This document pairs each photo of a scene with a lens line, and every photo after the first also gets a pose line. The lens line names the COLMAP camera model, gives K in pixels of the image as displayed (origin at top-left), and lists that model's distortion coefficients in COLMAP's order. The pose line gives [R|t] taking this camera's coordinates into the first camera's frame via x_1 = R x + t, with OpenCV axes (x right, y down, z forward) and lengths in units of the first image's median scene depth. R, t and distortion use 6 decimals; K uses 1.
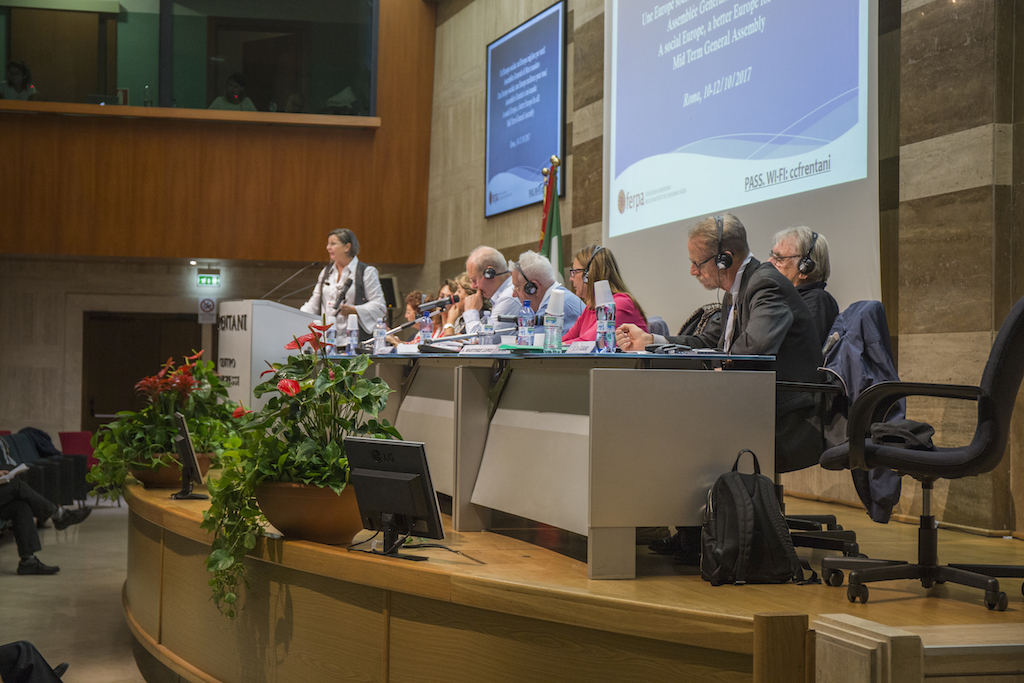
lens RADIAL K [[1675.1, 0, 503.9], [0, 1675.1, 342.1], [0, 0, 1]] dist [0.152403, 0.017725]
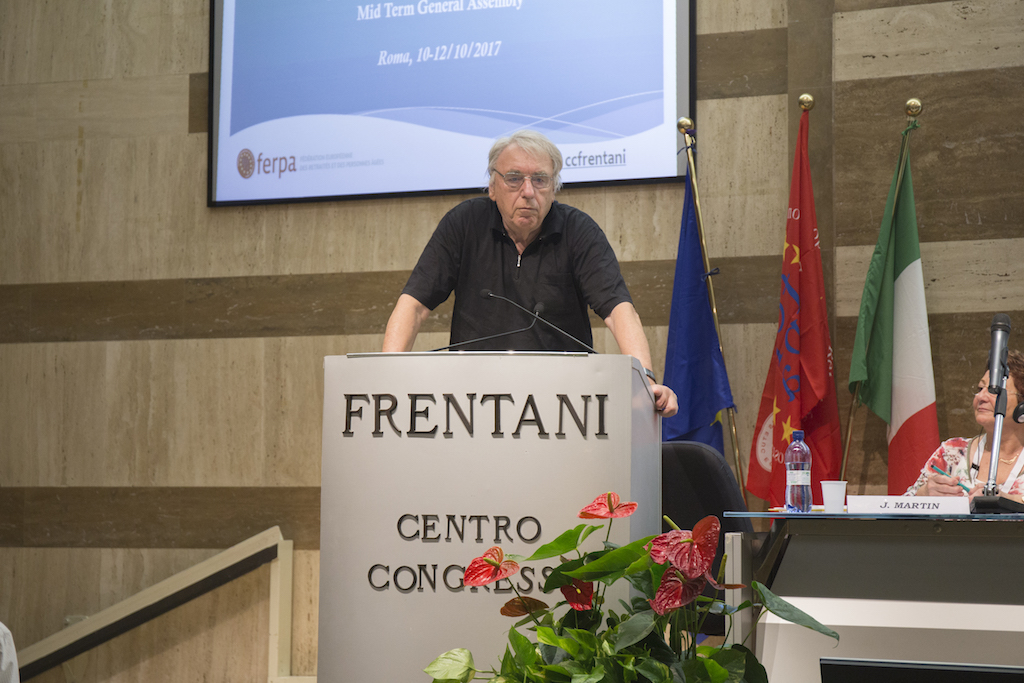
lens RADIAL K [[2030.7, 0, 512.0], [0, 2030.7, 341.5], [0, 0, 1]] dist [0.160430, -0.038821]
pose [[0.607935, 0.062100, 0.791554, -0.720349], [-0.010049, 0.997459, -0.070536, 0.004162], [-0.793923, 0.034927, 0.607014, 1.060315]]
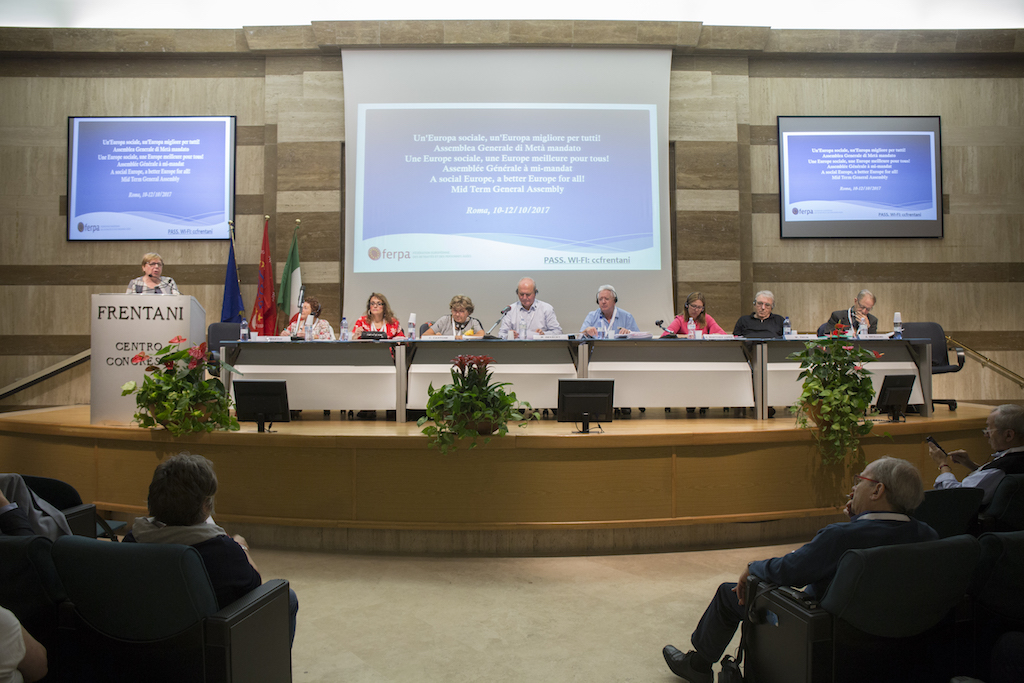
lens RADIAL K [[698.1, 0, 509.8], [0, 698.1, 338.2], [0, 0, 1]] dist [-0.107670, 0.085548]
pose [[0.258885, 0.000659, 0.965908, -0.808846], [-0.006629, 0.999977, 0.001094, 0.005544], [-0.965886, -0.006686, 0.258883, 0.902919]]
